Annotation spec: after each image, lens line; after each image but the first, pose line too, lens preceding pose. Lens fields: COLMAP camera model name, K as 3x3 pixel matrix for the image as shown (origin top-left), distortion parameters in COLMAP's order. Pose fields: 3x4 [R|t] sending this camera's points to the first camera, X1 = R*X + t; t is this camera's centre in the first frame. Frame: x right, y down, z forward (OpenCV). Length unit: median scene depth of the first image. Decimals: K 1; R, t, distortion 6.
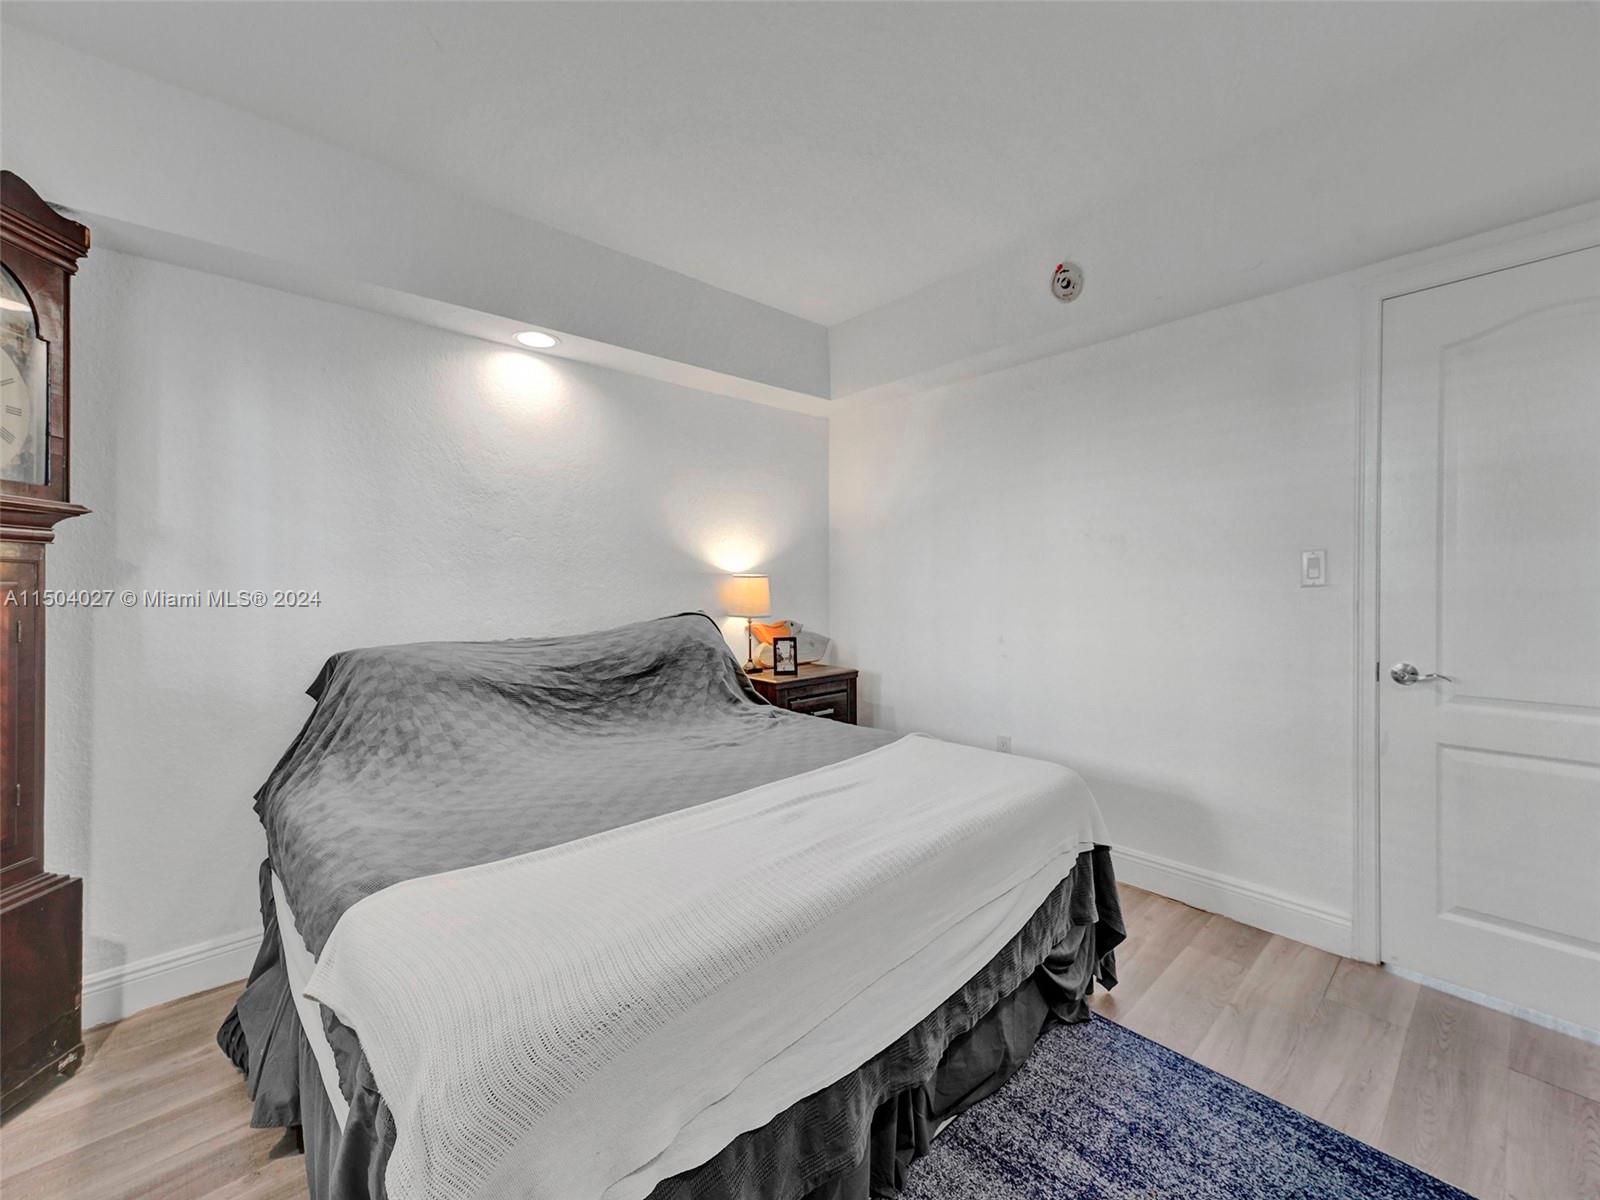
lens RADIAL K [[645.2, 0, 792.1], [0, 645.2, 587.7], [0, 0, 1]] dist [0.010317, 0.000068]
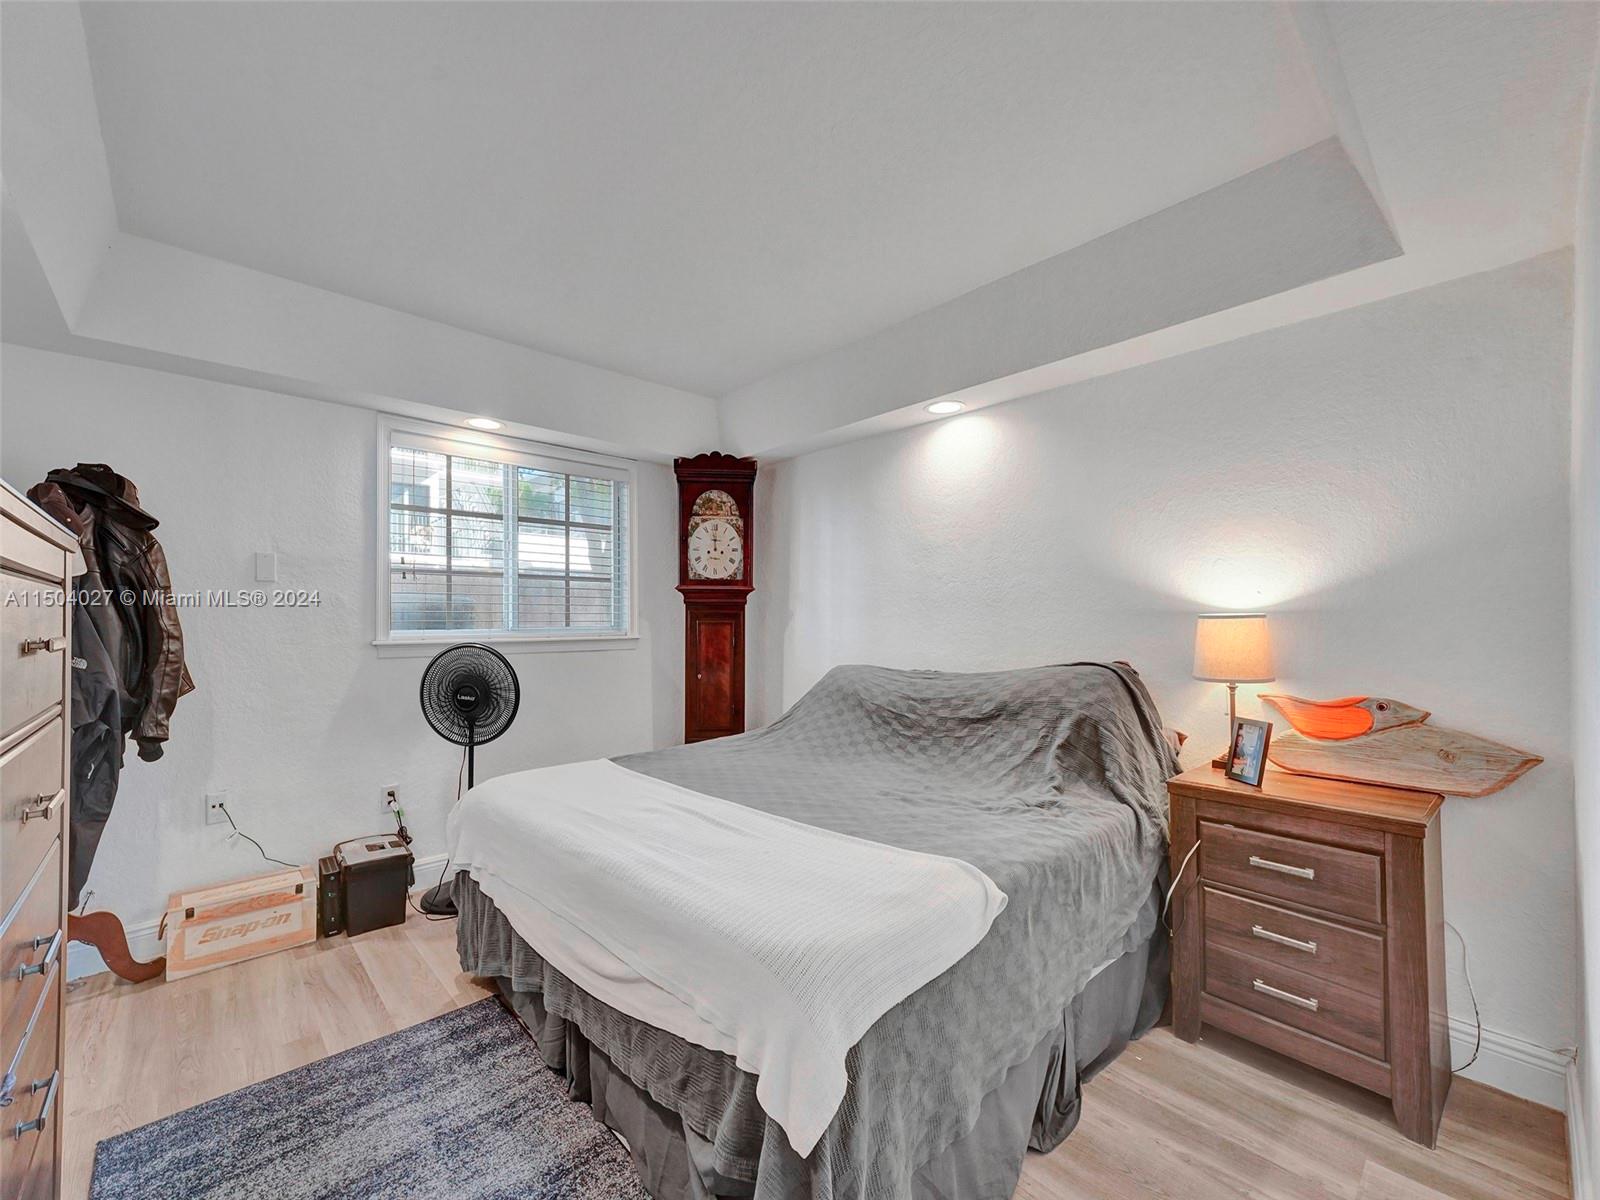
lens RADIAL K [[659.1, 0, 774.4], [0, 659.1, 607.6], [0, 0, 1]] dist [0.013078, 0.000076]
pose [[-0.000731, -0.007609, -0.999971, 0.790576], [-0.003239, 0.999966, -0.007607, -0.025911], [0.999994, 0.003233, -0.000756, 0.737985]]
